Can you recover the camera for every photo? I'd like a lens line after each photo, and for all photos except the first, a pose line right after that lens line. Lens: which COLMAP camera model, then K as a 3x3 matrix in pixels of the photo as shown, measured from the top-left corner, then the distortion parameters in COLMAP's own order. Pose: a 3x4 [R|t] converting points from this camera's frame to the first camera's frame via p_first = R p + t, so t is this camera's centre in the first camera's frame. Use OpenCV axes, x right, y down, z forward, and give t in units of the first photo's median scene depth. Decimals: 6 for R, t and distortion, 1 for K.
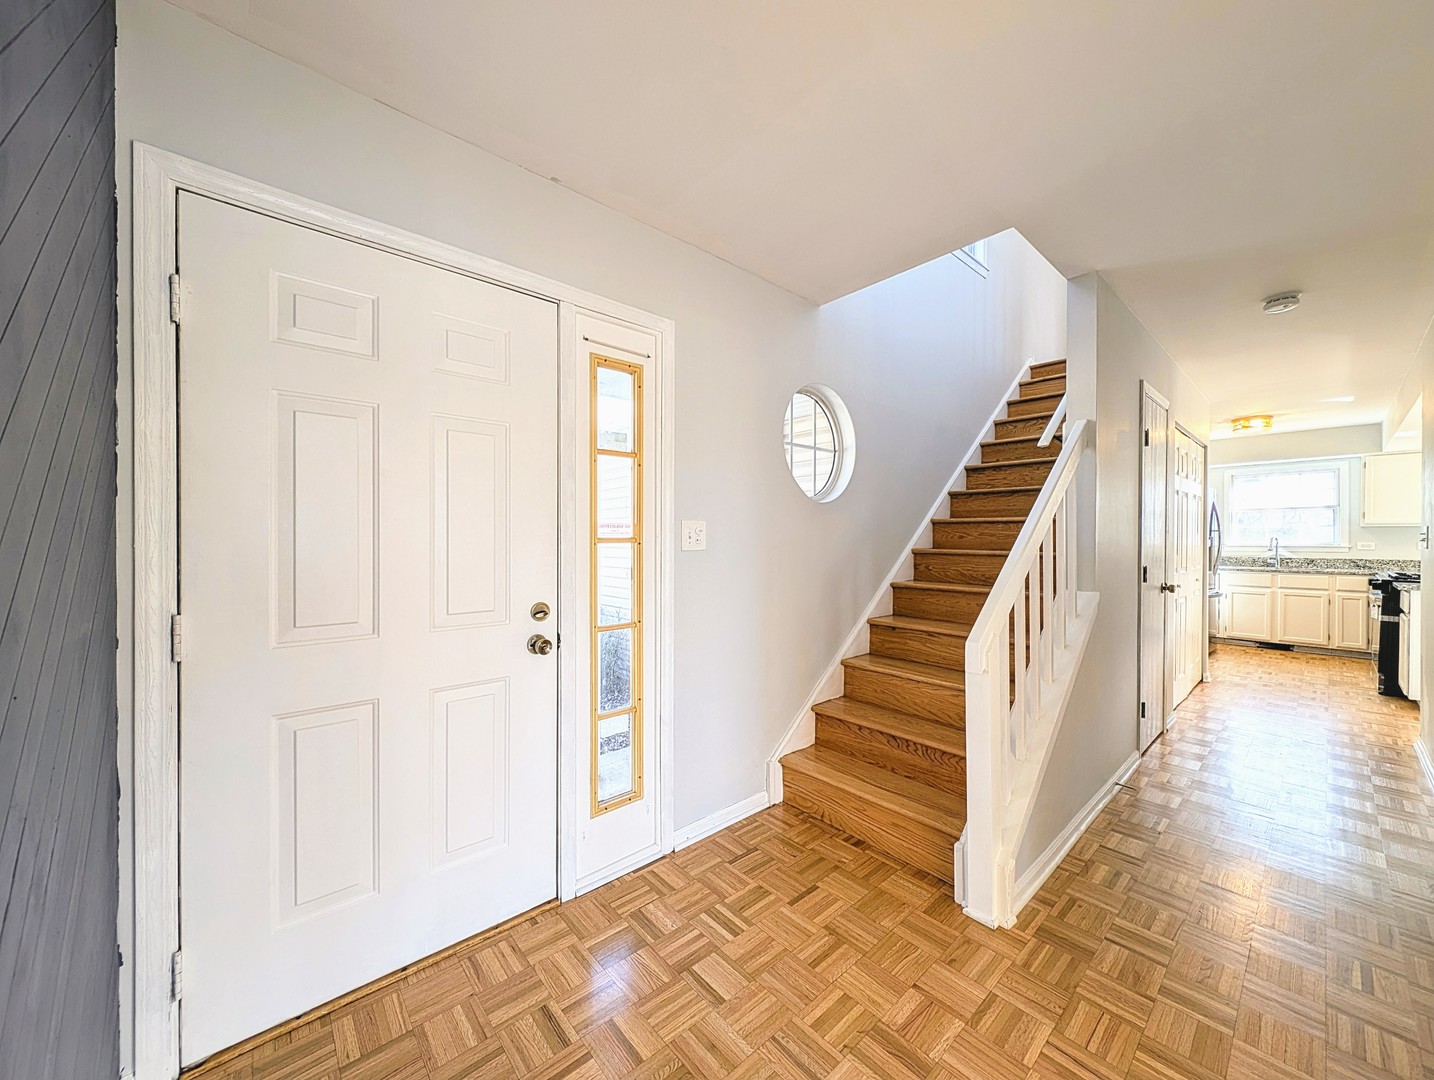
lens RADIAL K [[535.9, 0, 721.2], [0, 535.9, 542.4], [0, 0, 1]] dist [0.007166, -0.001586]
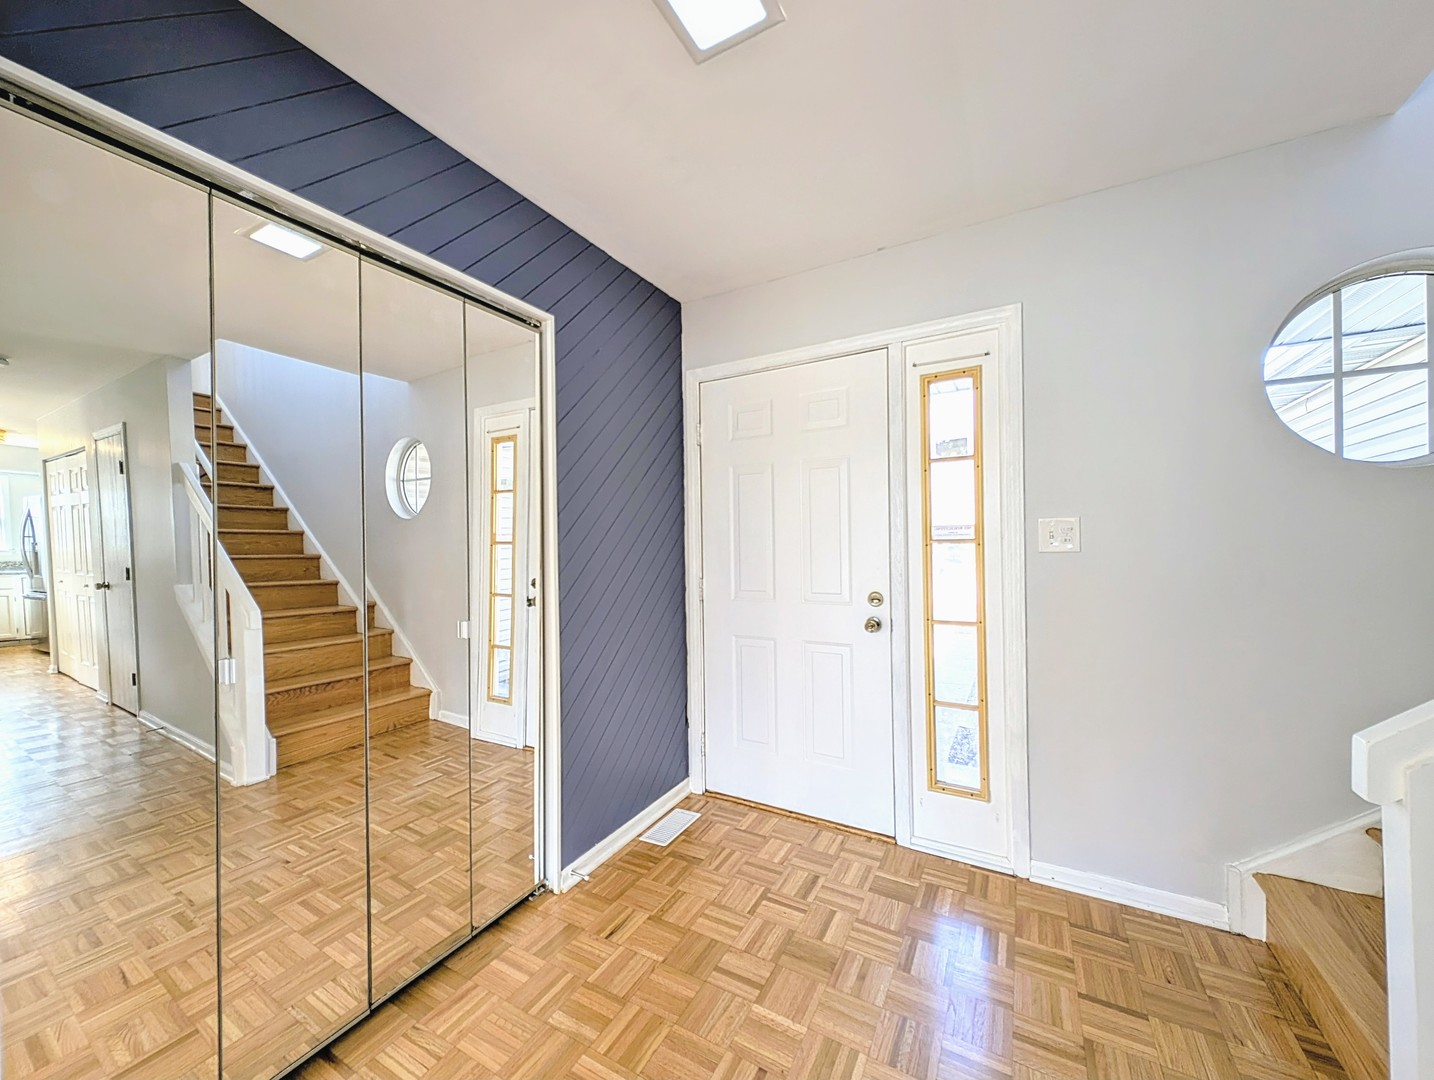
lens RADIAL K [[535.9, 0, 727.7], [0, 535.9, 541.5], [0, 0, 1]] dist [0.007166, -0.001586]
pose [[0.342461, -0.008253, -0.939496, 0.669548], [0.009425, 0.999941, -0.005348, -0.001297], [0.939485, -0.007023, 0.342518, 0.226945]]
